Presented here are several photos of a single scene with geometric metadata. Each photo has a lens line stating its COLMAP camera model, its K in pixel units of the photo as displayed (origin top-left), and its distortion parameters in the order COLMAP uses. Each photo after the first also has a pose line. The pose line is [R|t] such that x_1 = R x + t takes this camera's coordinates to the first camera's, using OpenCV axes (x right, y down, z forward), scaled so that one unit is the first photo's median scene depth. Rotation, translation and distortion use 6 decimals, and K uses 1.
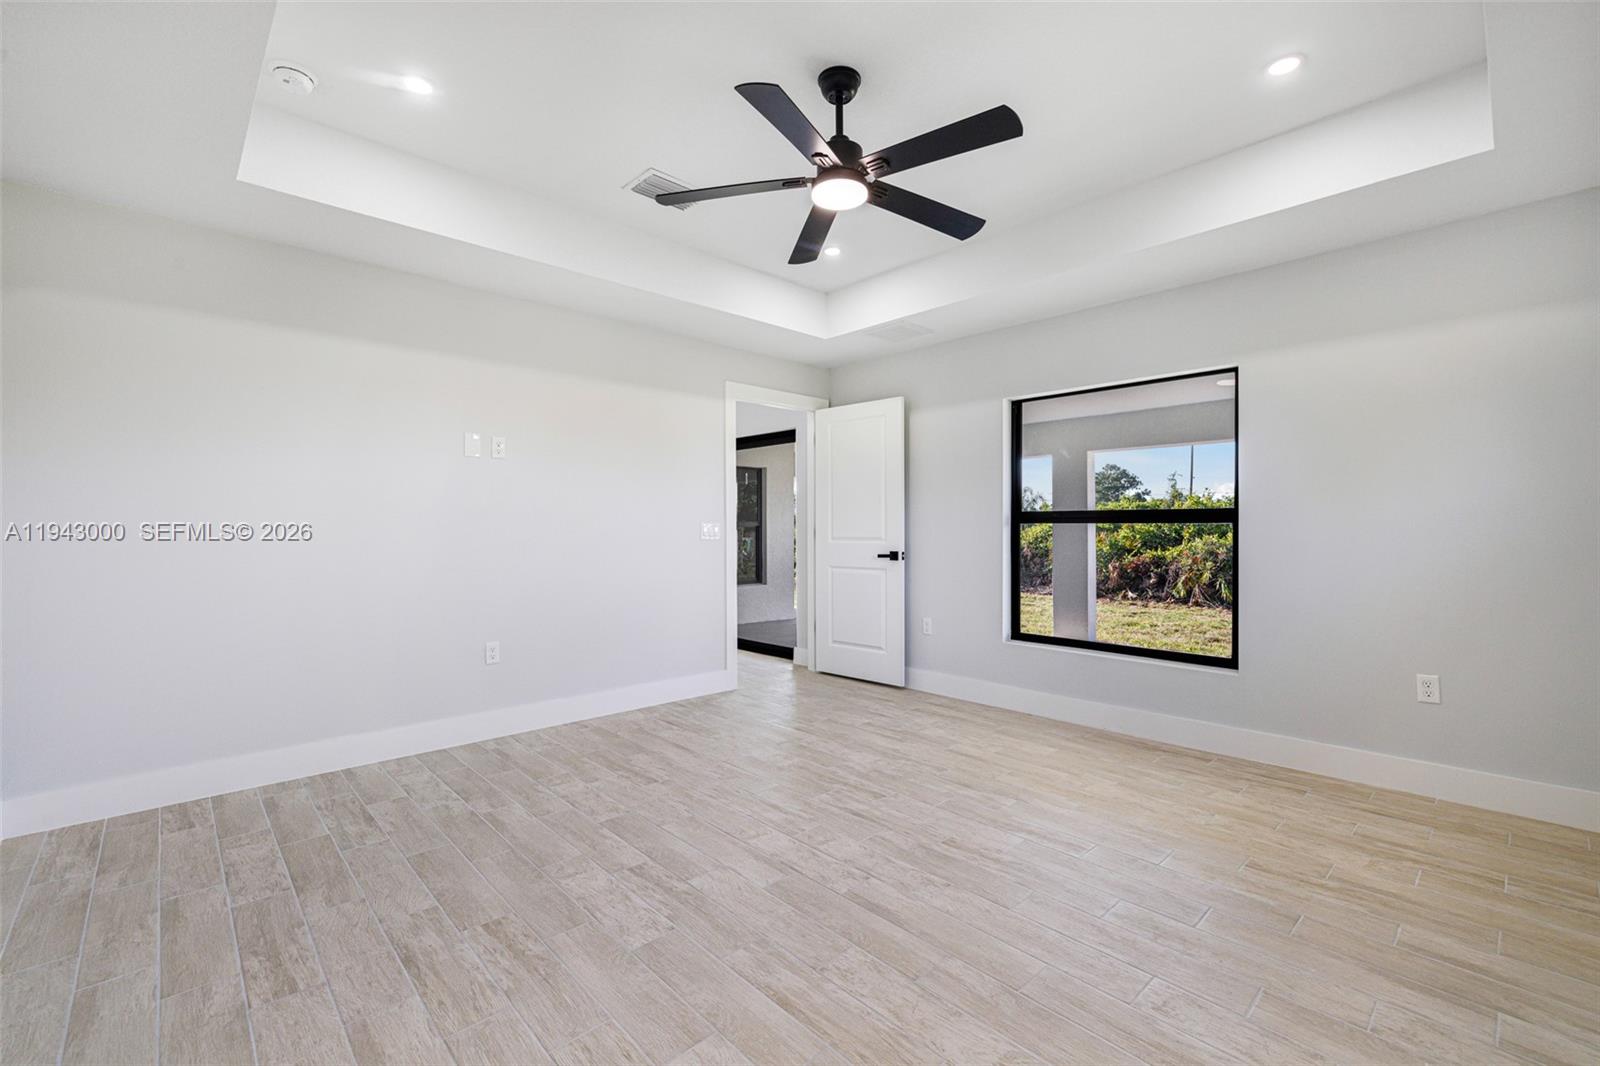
lens RADIAL K [[682.2, 0, 800.0], [0, 682.2, 533.0], [0, 0, 1]] dist [0.000099, 0.000005]
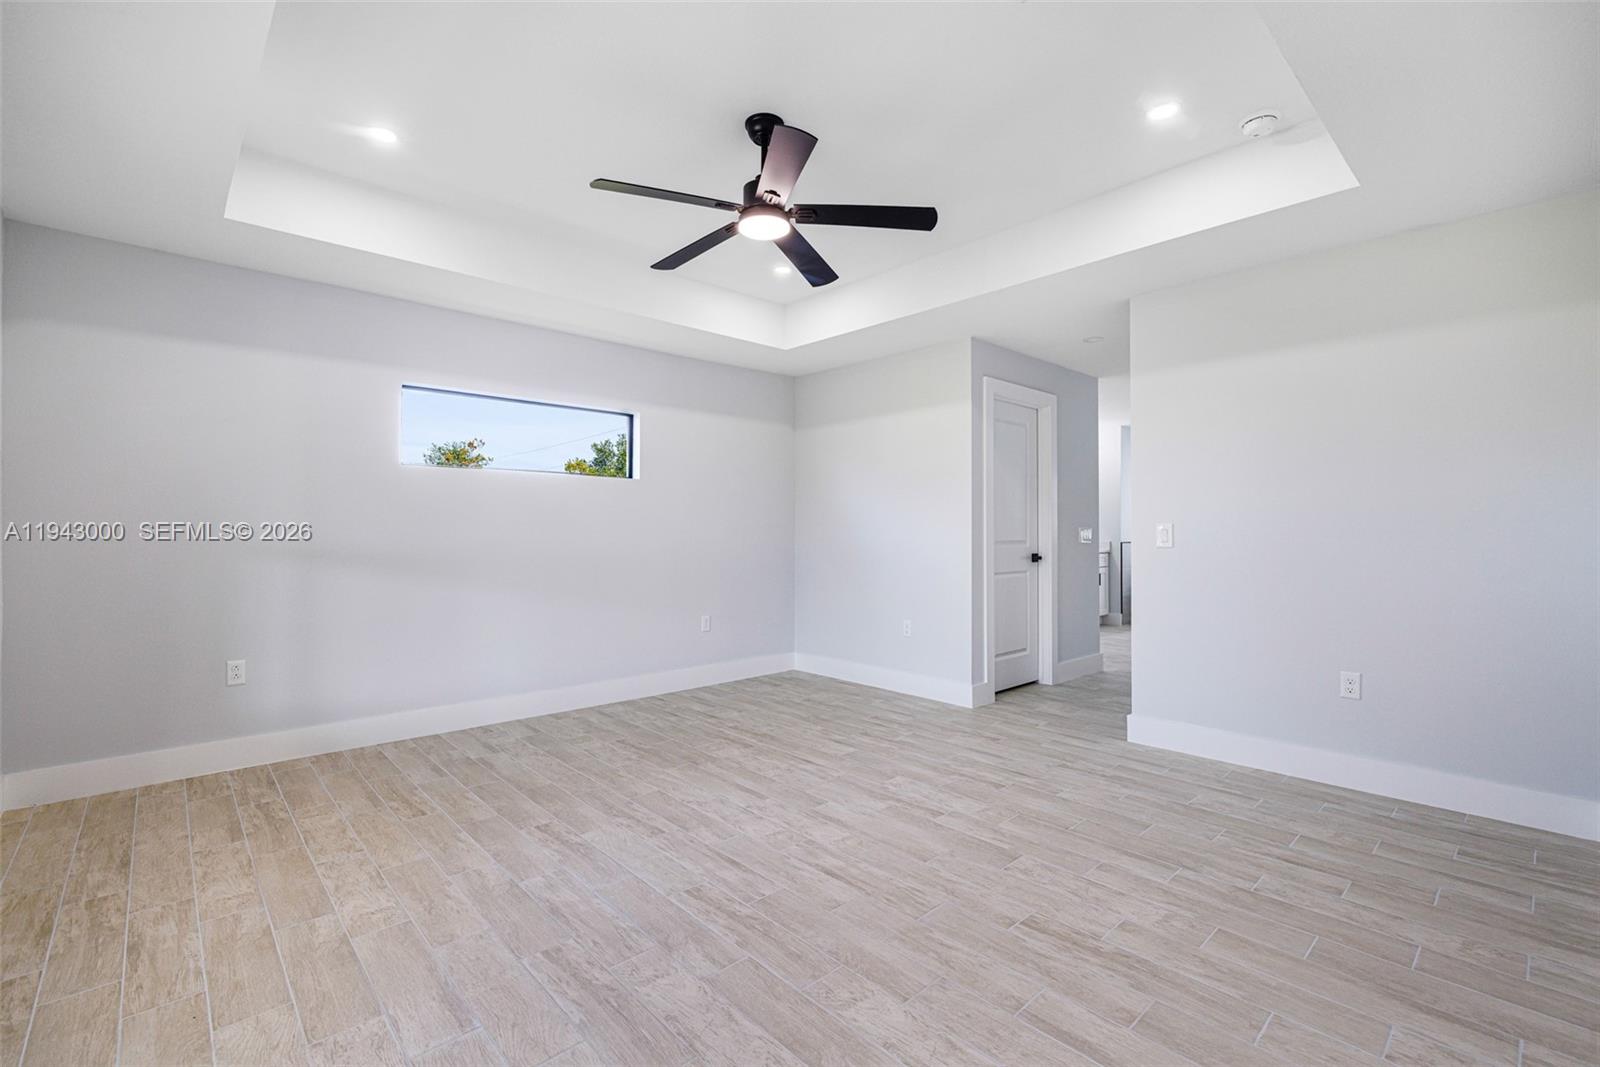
lens RADIAL K [[703.2, 0, 800.0], [0, 703.2, 533.5], [0, 0, 1]] dist [0.000356, 0.000148]
pose [[-0.999997, 0.000478, 0.002594, -0.002007], [0.000501, 0.999962, 0.008684, -0.011126], [-0.002590, 0.008685, -0.999959, 2.072611]]
